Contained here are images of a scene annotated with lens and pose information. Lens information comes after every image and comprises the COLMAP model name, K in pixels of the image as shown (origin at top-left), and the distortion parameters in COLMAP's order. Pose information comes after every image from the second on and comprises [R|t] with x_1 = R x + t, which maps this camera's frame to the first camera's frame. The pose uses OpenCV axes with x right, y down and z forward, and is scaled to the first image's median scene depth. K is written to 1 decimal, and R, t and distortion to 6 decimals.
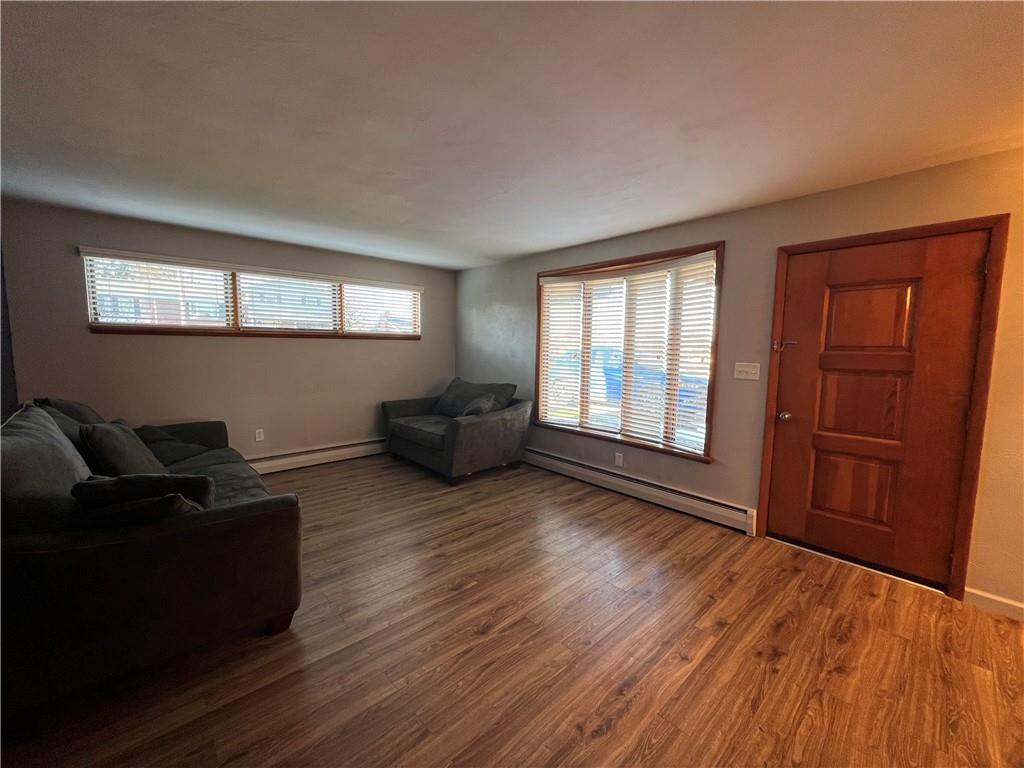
lens RADIAL K [[410.3, 0, 512.5], [0, 410.3, 381.6], [0, 0, 1]] dist [-0.000683, -0.000003]
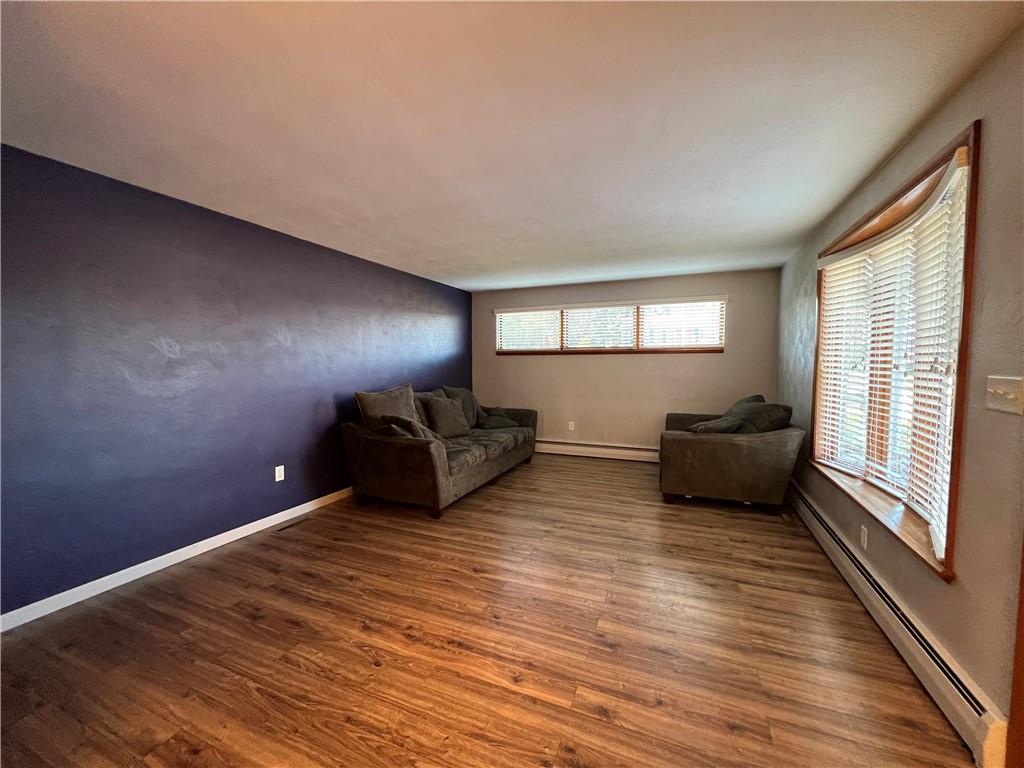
lens RADIAL K [[410.3, 0, 512.4], [0, 410.3, 387.0], [0, 0, 1]] dist [-0.000683, -0.000003]
pose [[0.412490, 0.039403, -0.910110, 0.684570], [-0.071209, 0.997402, 0.010908, -0.001037], [0.908175, 0.060309, 0.414224, 0.310234]]
